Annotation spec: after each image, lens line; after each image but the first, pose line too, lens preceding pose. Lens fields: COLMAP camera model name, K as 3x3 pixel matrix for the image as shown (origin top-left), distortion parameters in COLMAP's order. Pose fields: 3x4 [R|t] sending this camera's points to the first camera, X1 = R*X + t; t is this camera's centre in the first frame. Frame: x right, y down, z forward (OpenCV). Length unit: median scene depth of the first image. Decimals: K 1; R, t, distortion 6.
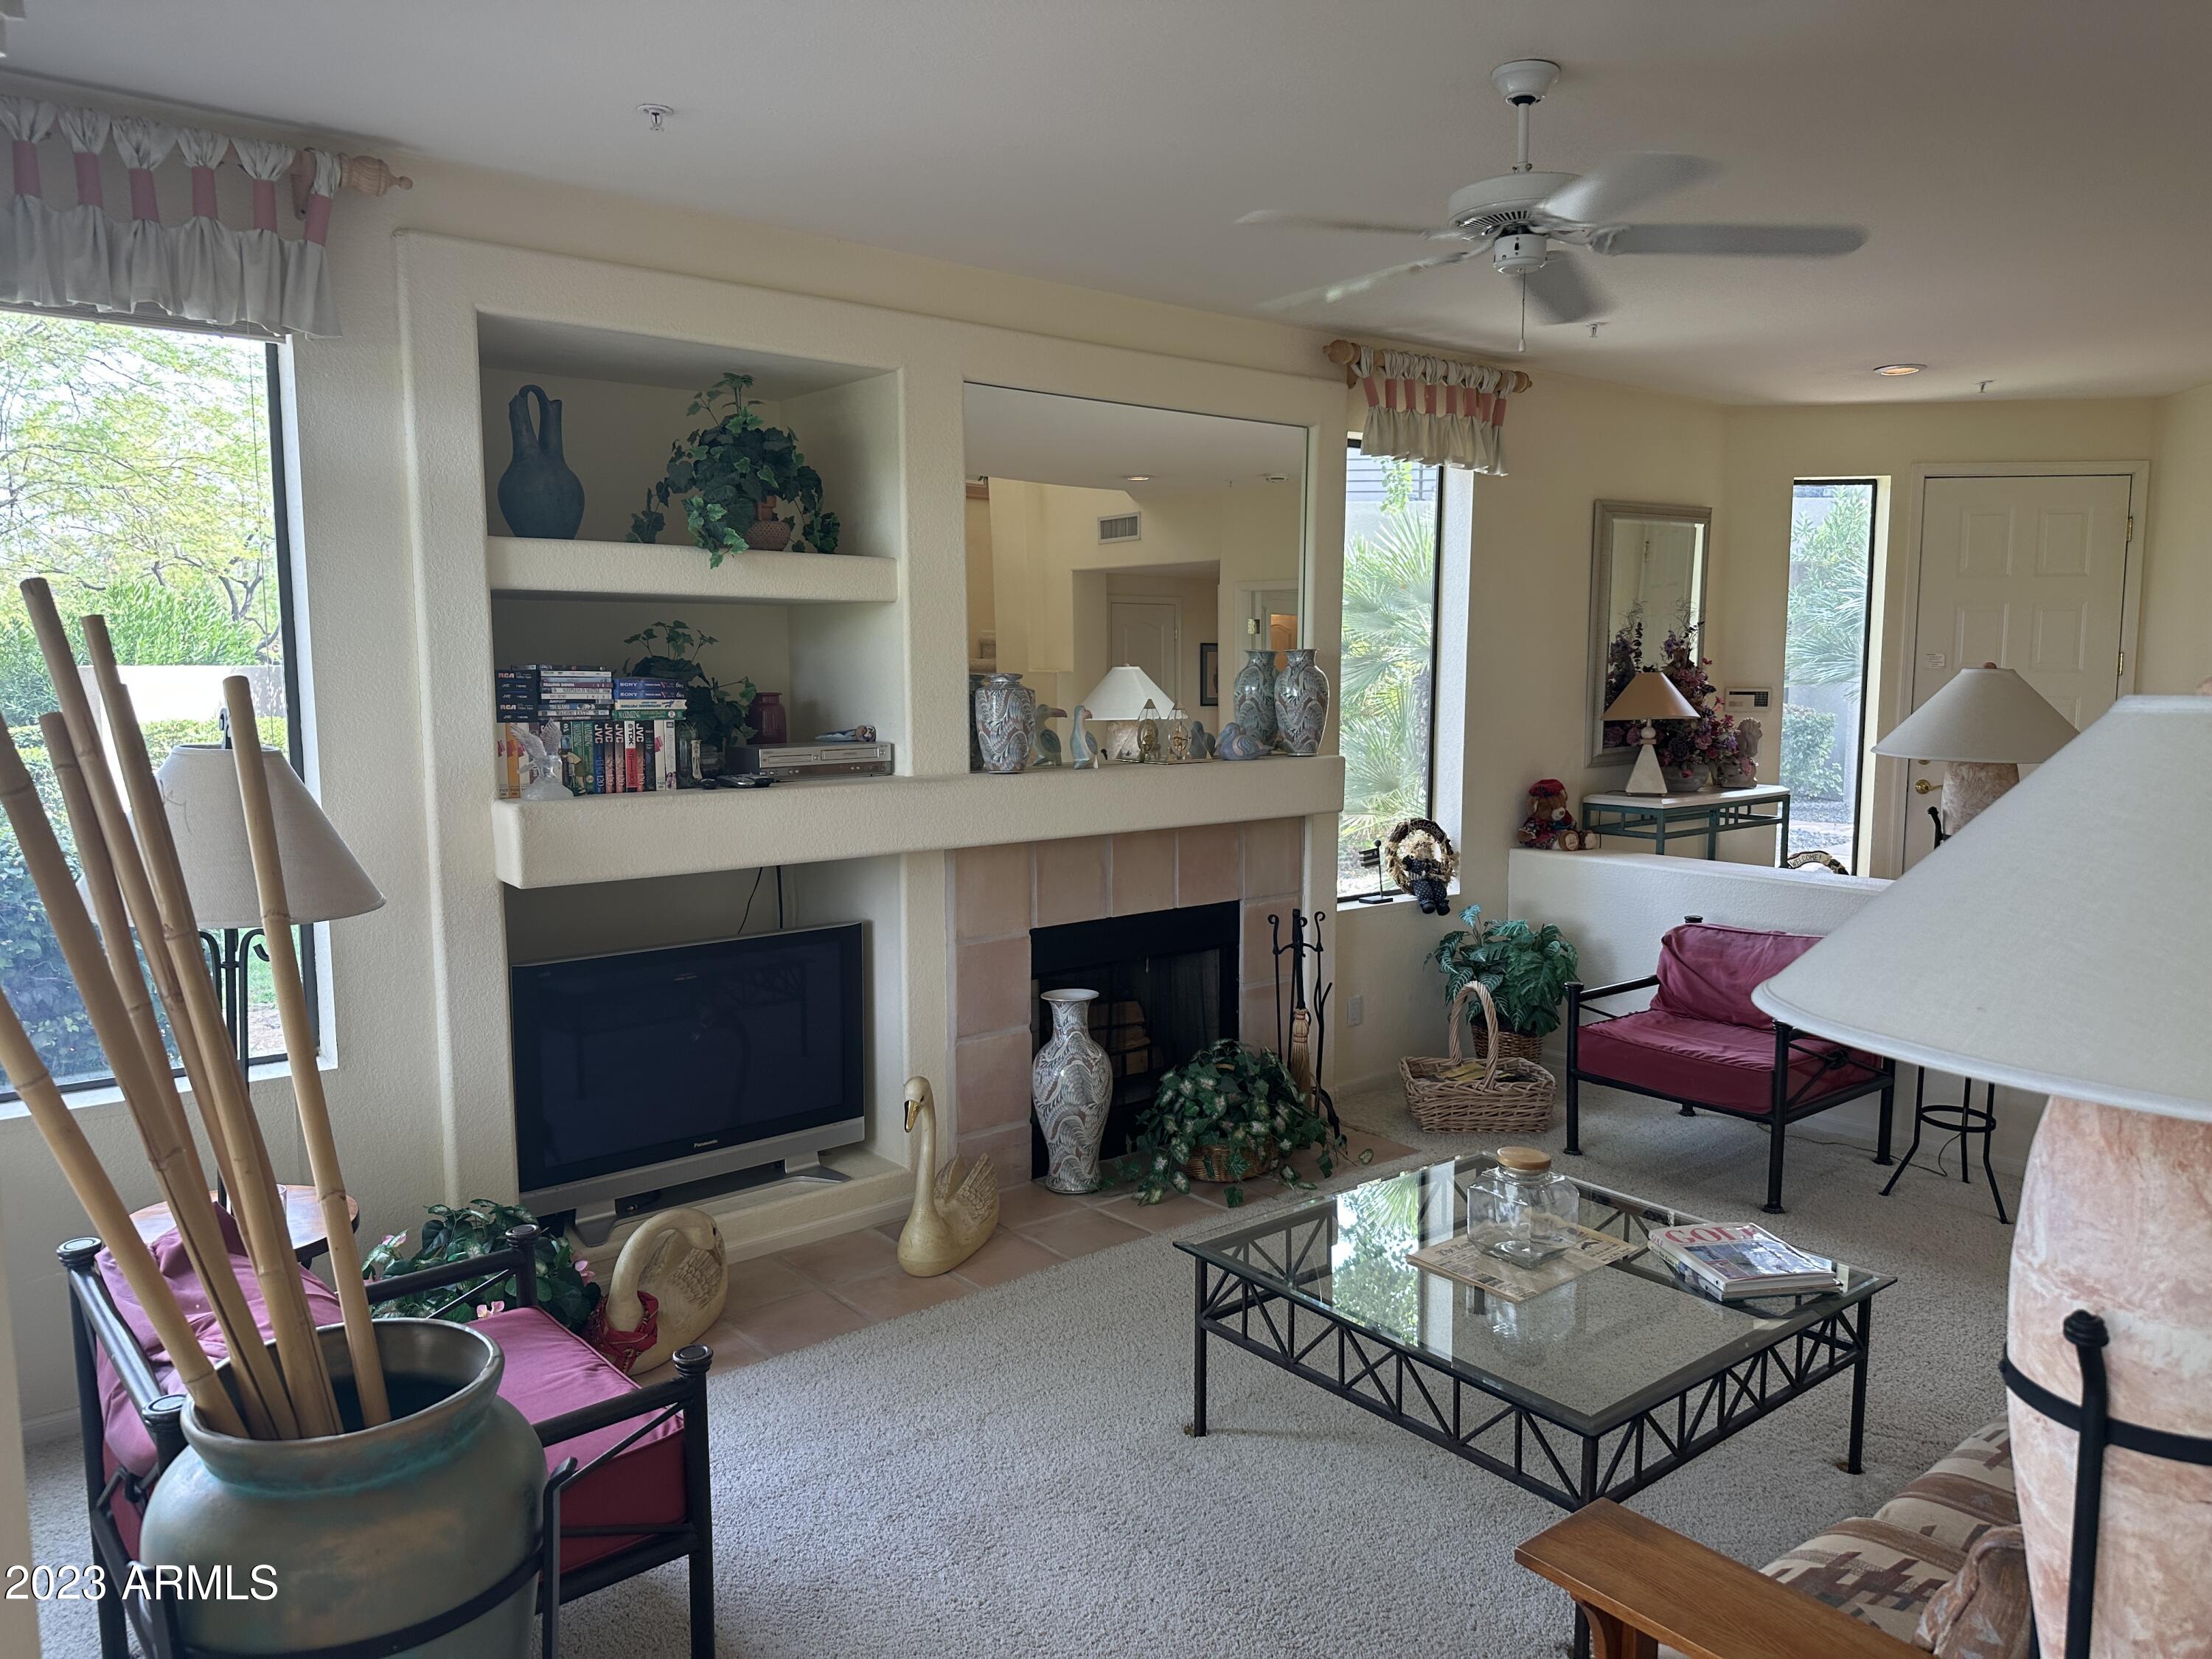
lens RADIAL K [[1547.2, 0, 1113.9], [0, 1547.2, 841.6], [0, 0, 1]] dist [0.061940, -0.080191]
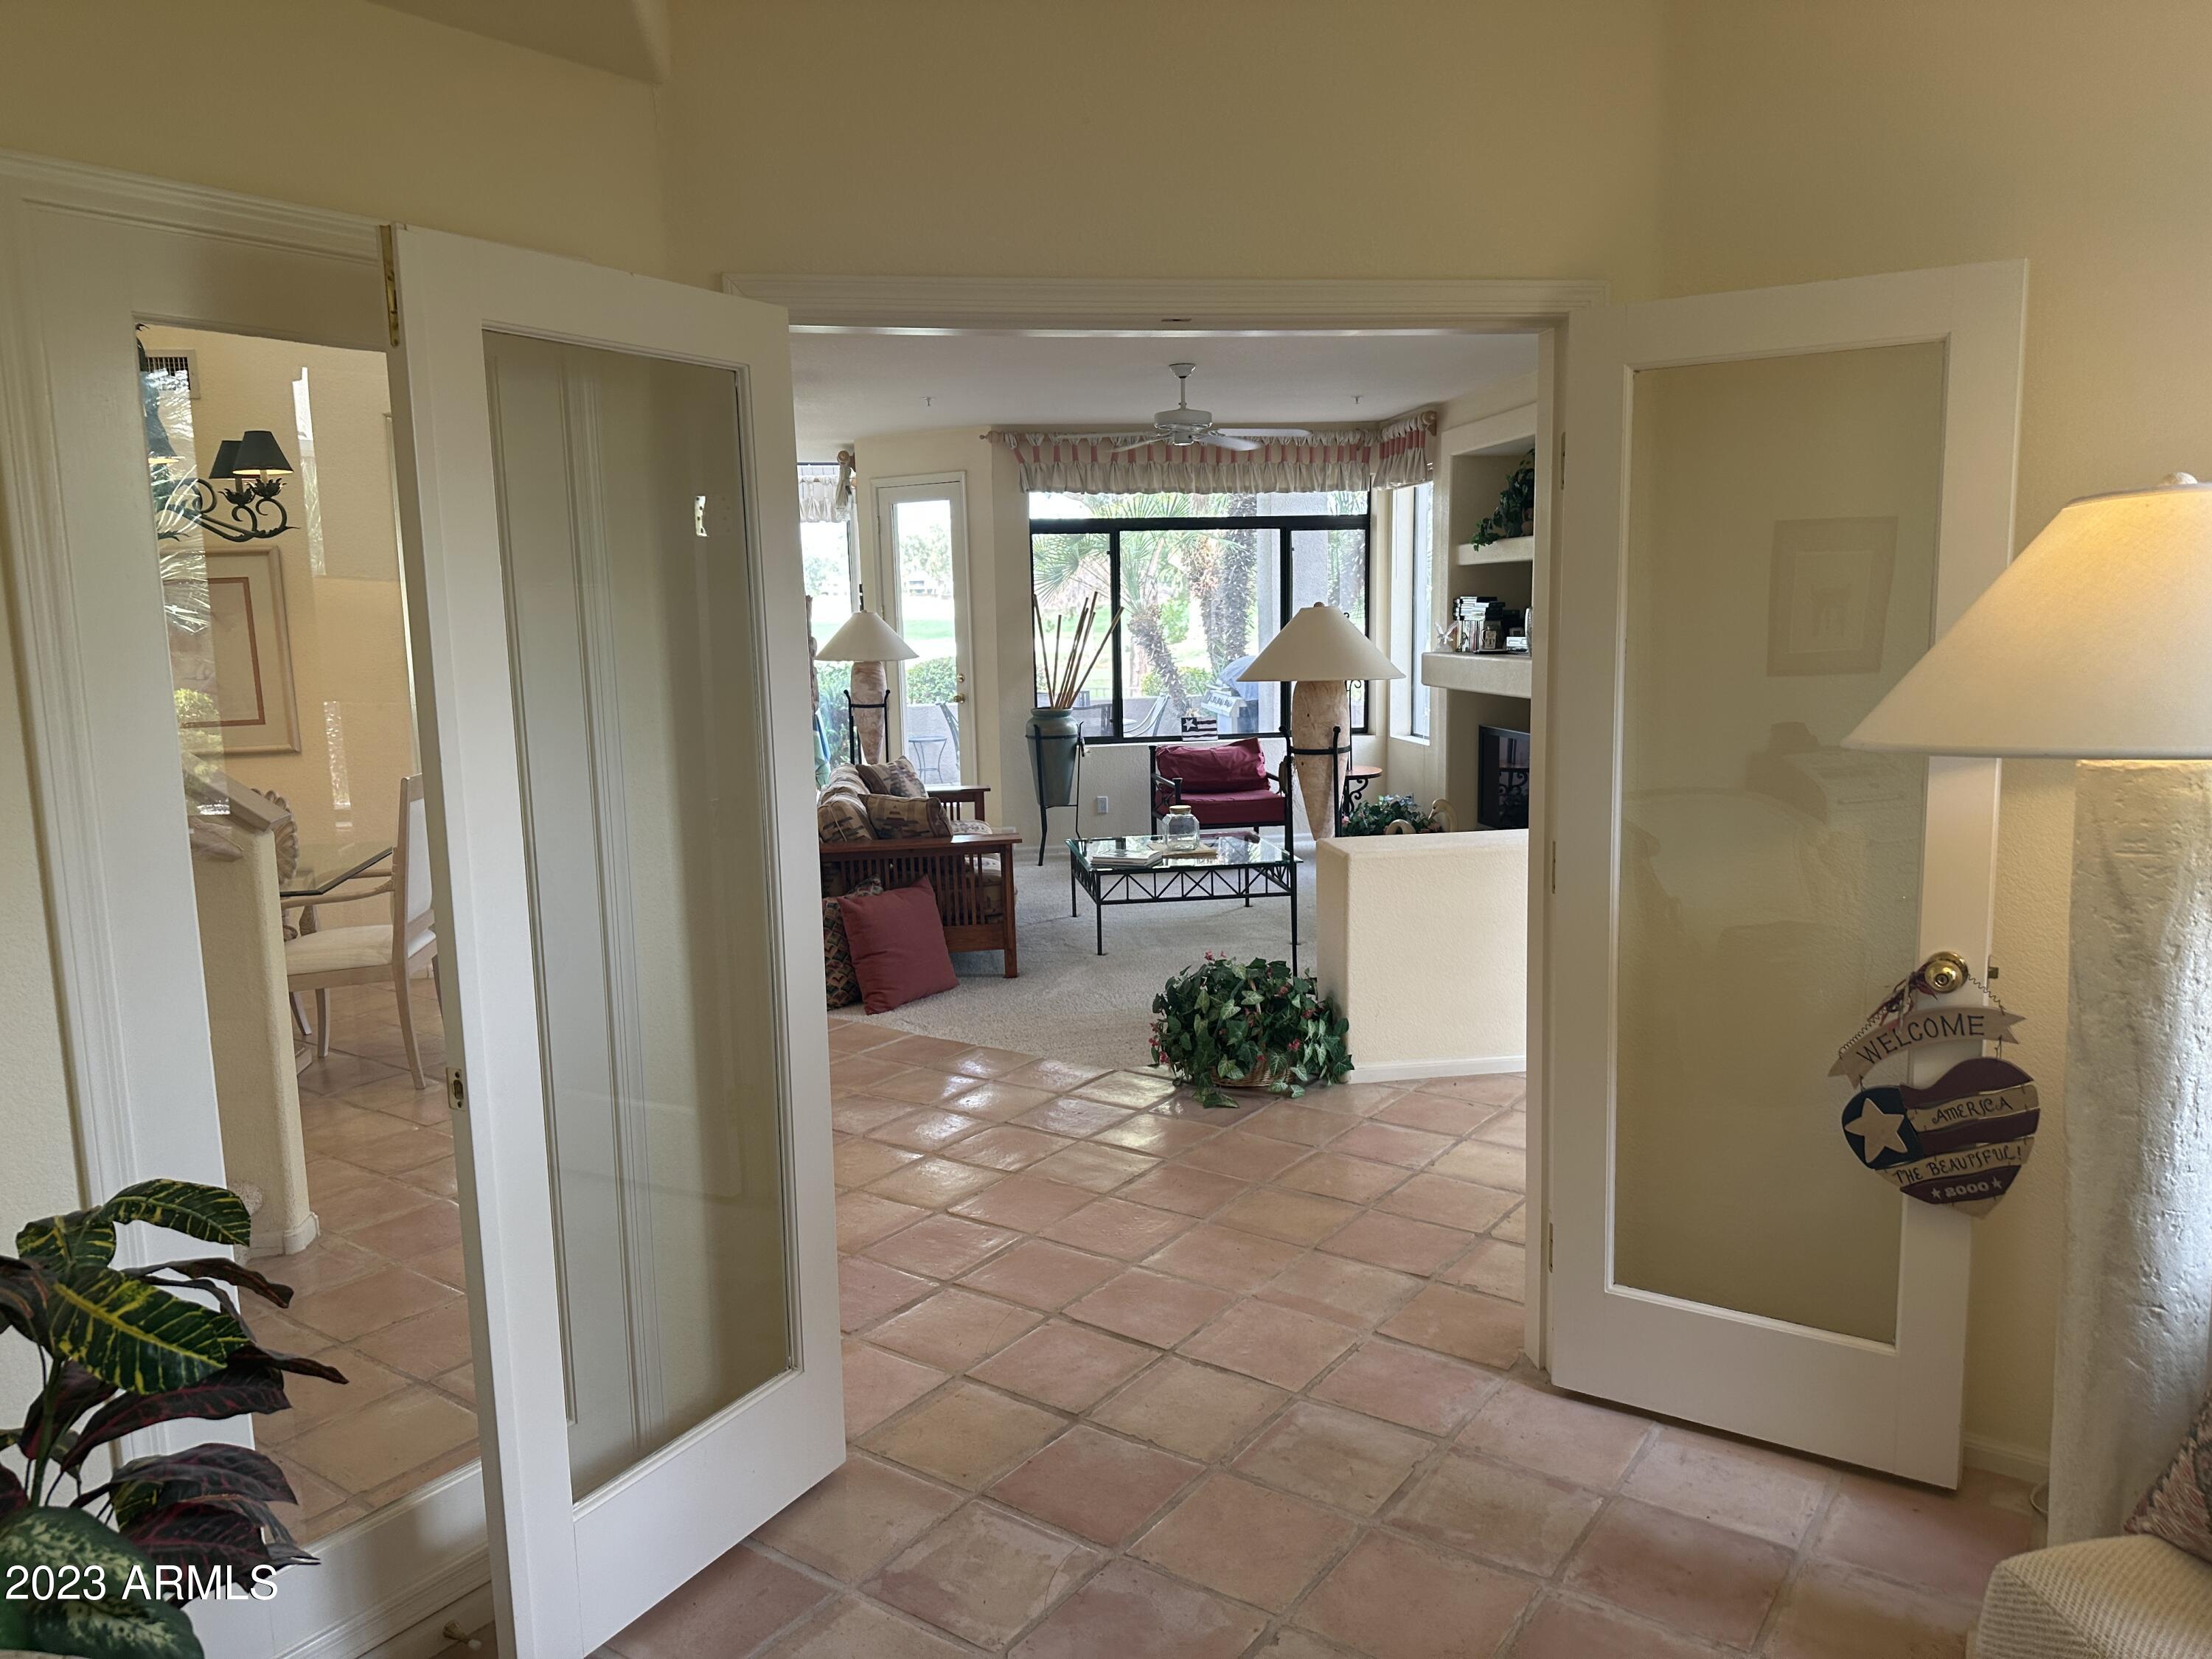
lens RADIAL K [[1535.0, 0, 1115.0], [0, 1535.0, 819.9], [0, 0, 1]] dist [0.131923, -0.198393]
pose [[-0.521212, 0.122591, -0.844576, 1.758426], [-0.086938, 0.976854, 0.195444, -0.176089], [0.848987, 0.175294, -0.498490, 1.591308]]
